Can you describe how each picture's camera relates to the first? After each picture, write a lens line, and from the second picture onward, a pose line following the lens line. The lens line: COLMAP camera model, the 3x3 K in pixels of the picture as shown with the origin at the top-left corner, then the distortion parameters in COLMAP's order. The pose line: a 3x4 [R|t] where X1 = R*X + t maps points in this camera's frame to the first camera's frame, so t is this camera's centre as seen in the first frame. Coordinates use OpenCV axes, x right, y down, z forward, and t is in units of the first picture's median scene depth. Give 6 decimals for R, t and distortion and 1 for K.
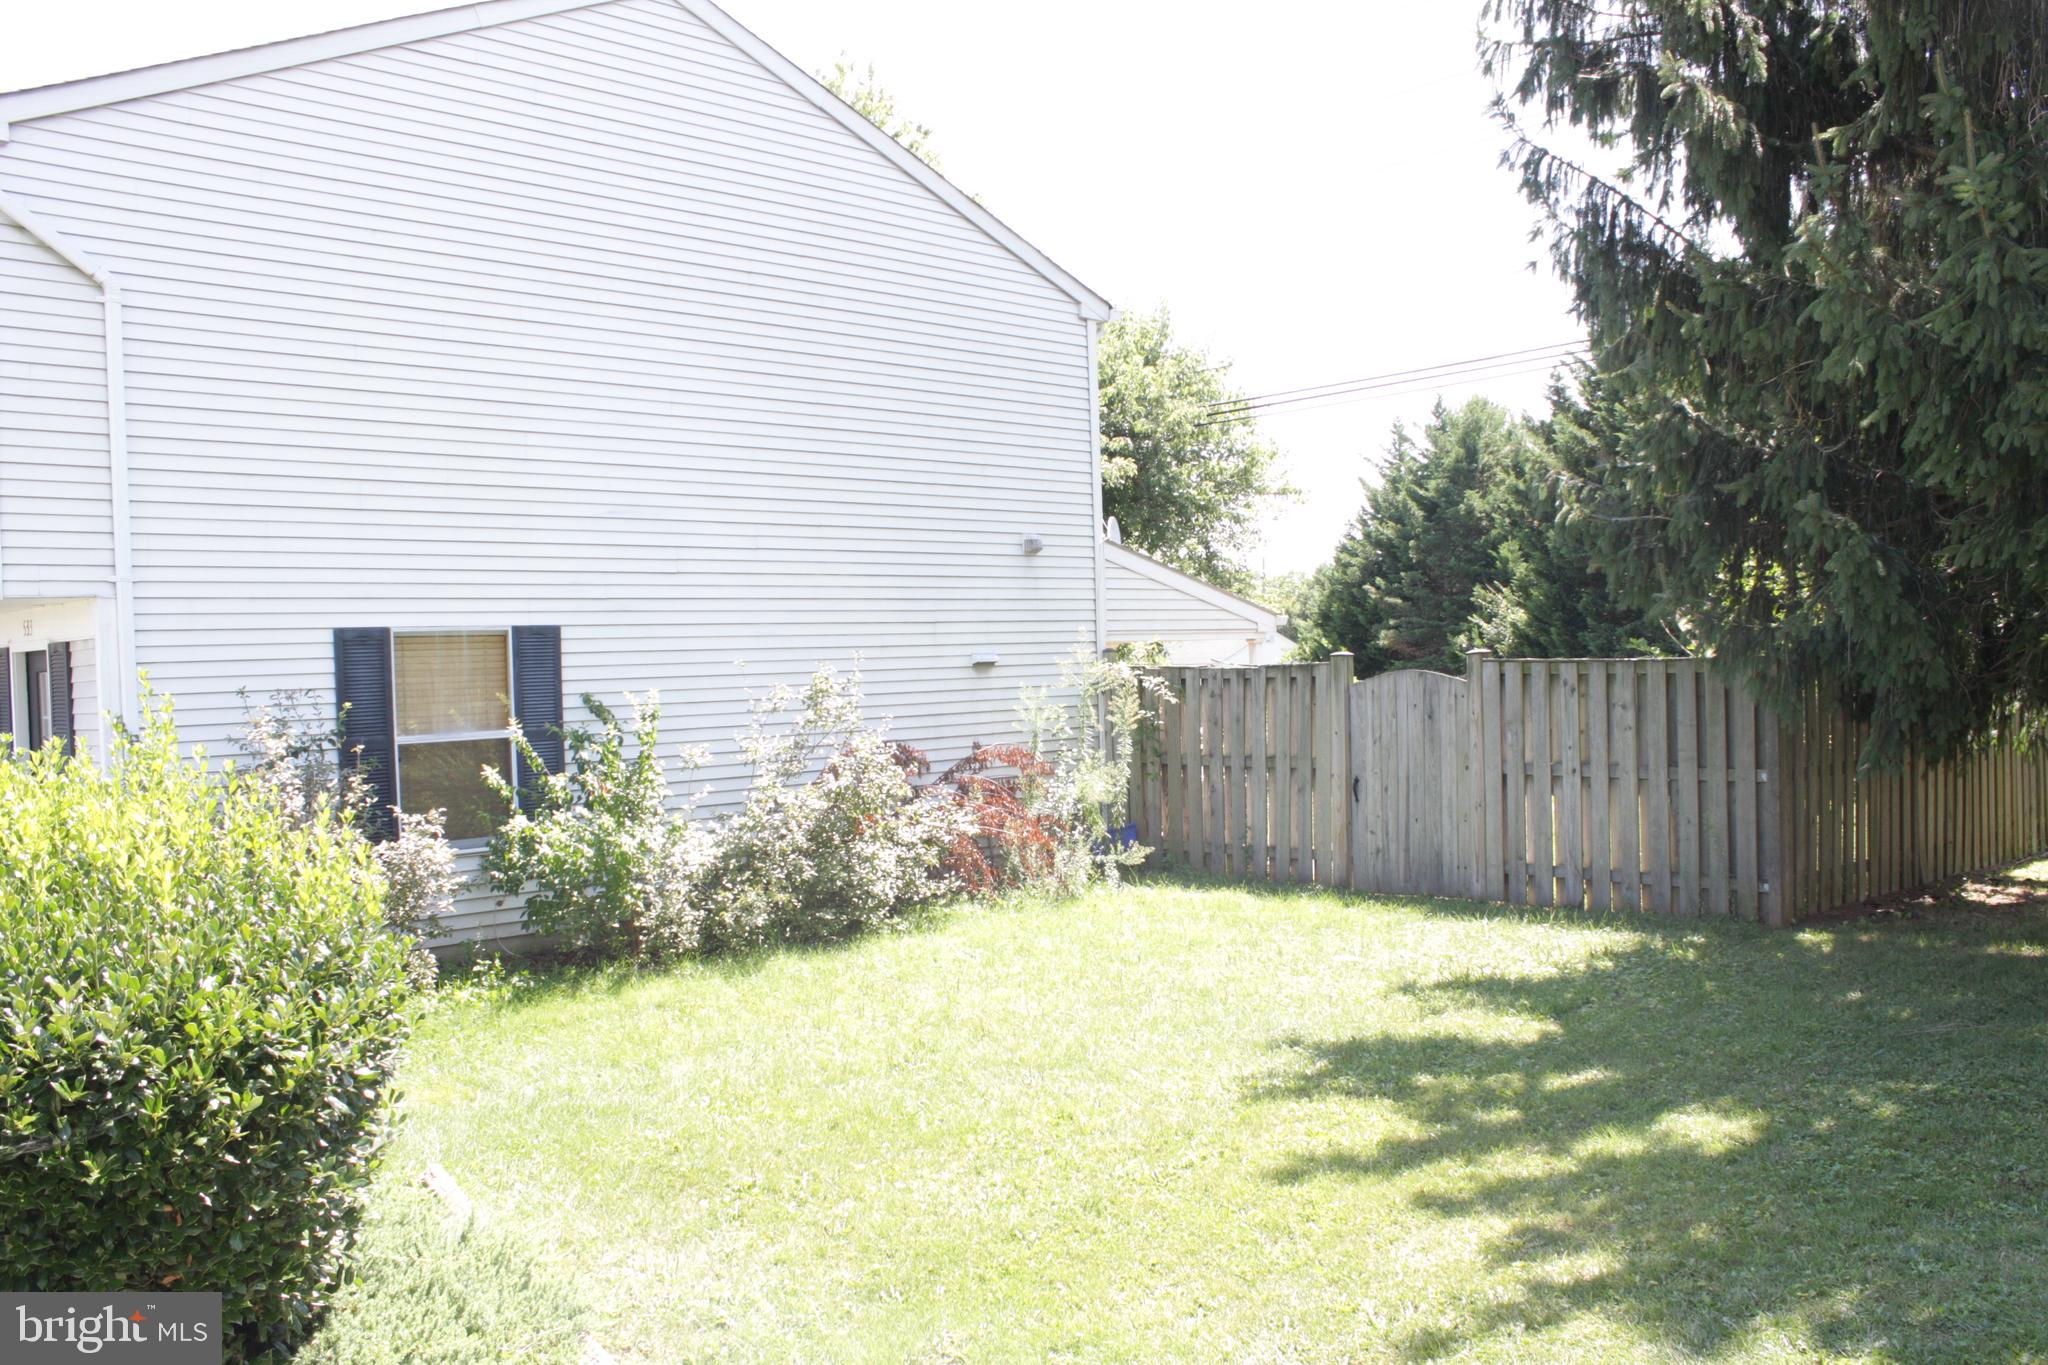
lens RADIAL K [[1701.8, 0, 1026.2], [0, 1701.8, 711.0], [0, 0, 1]] dist [-0.164118, 0.144000]
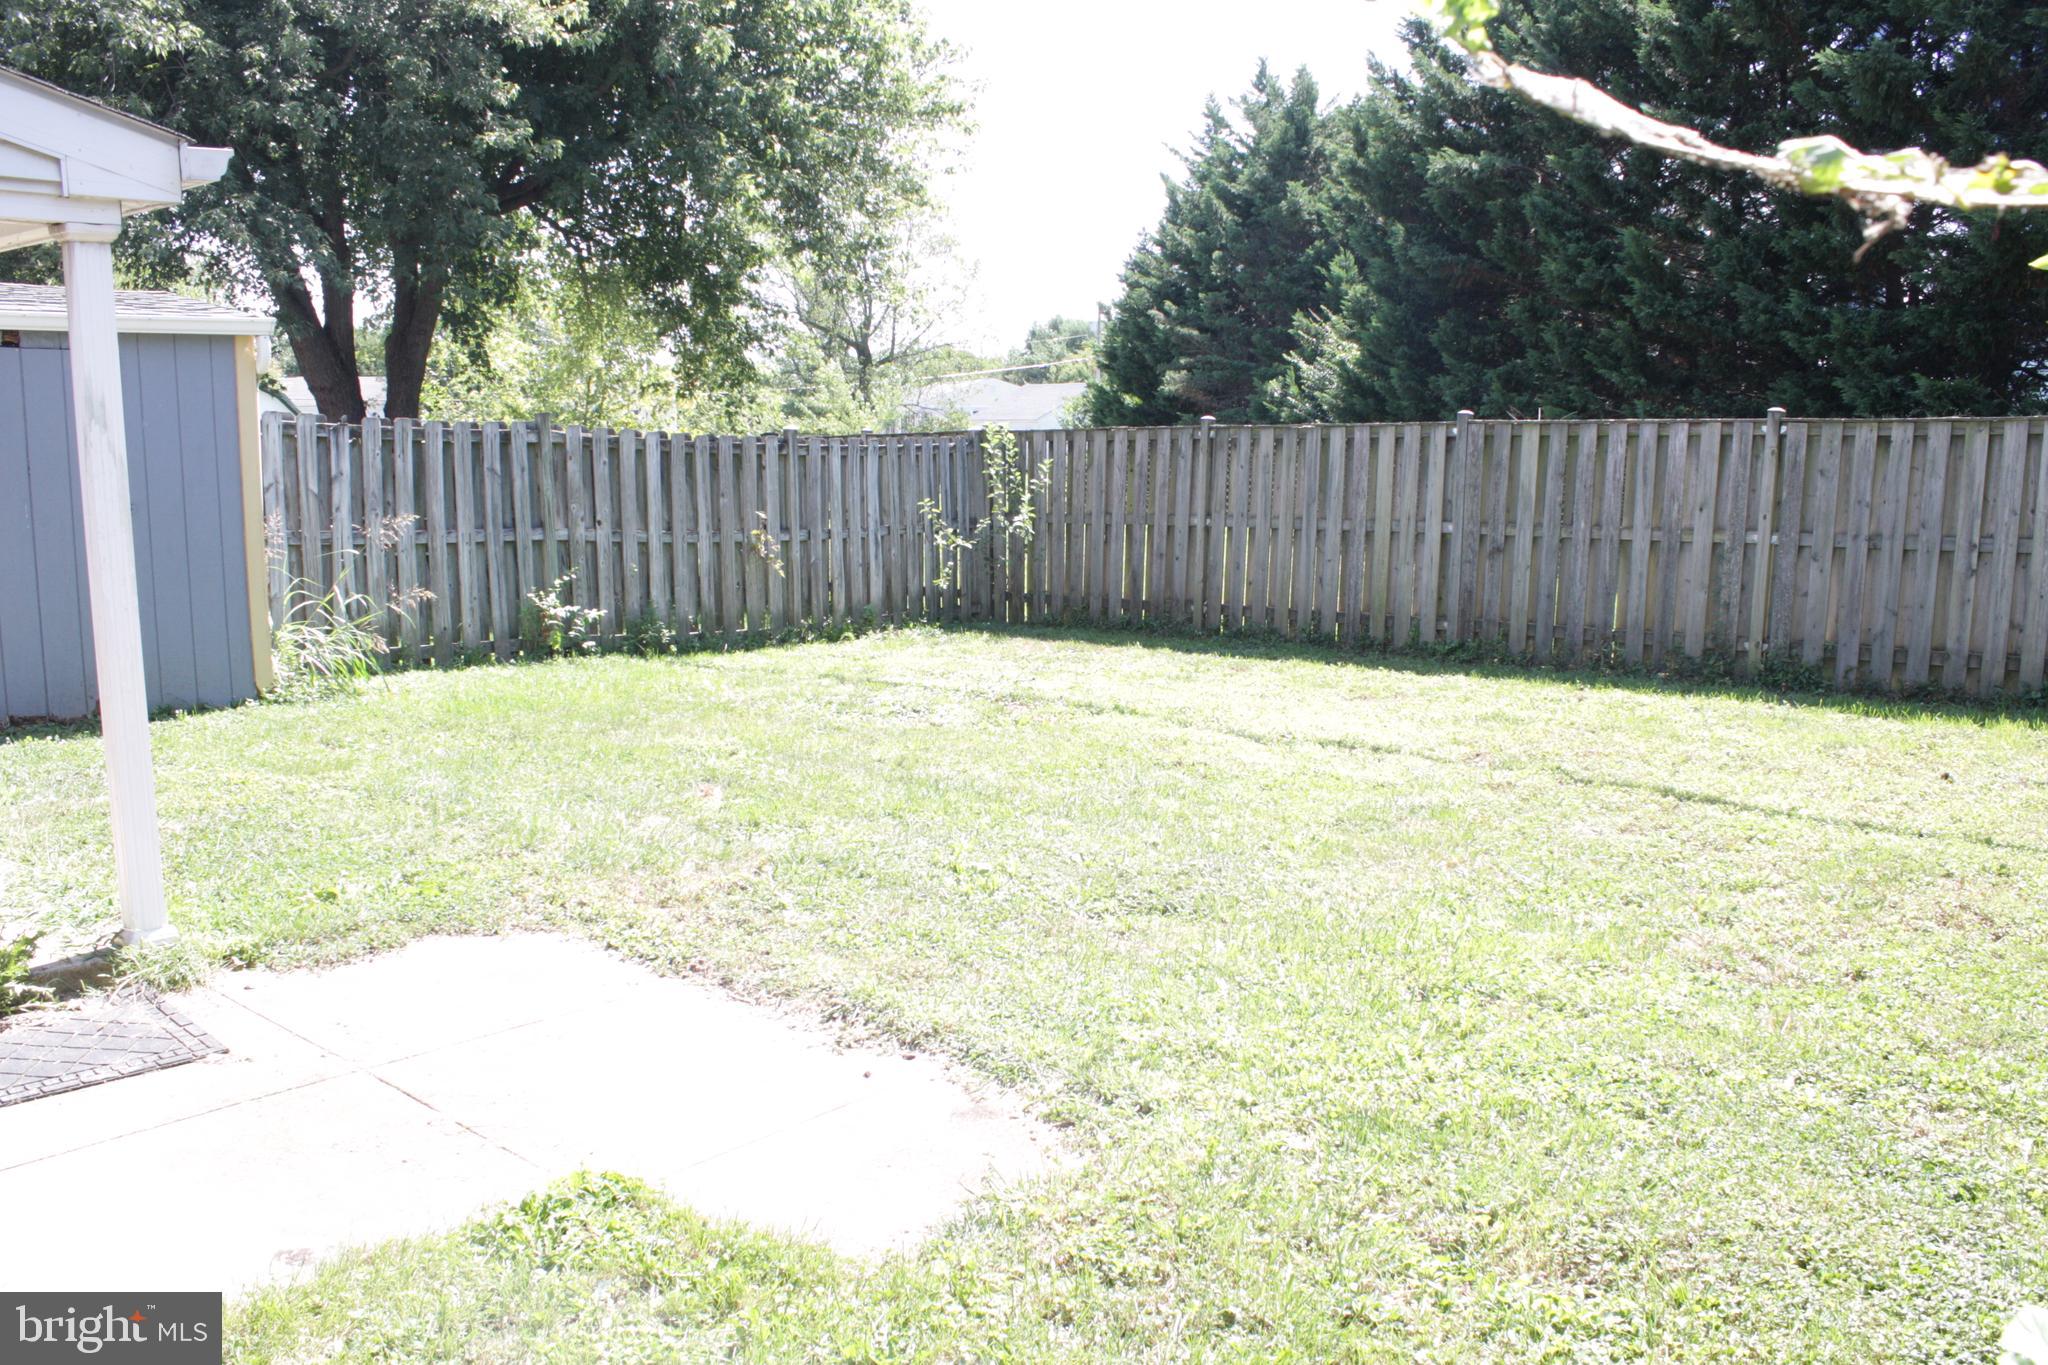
lens RADIAL K [[1748.6, 0, 1052.7], [0, 1748.6, 714.3], [0, 0, 1]] dist [-0.162109, 0.142533]
pose [[0.994530, 0.004619, 0.104353, 0.082451], [-0.019344, 0.989886, 0.140543, -0.005444], [-0.102649, -0.141792, 0.984560, 0.242632]]
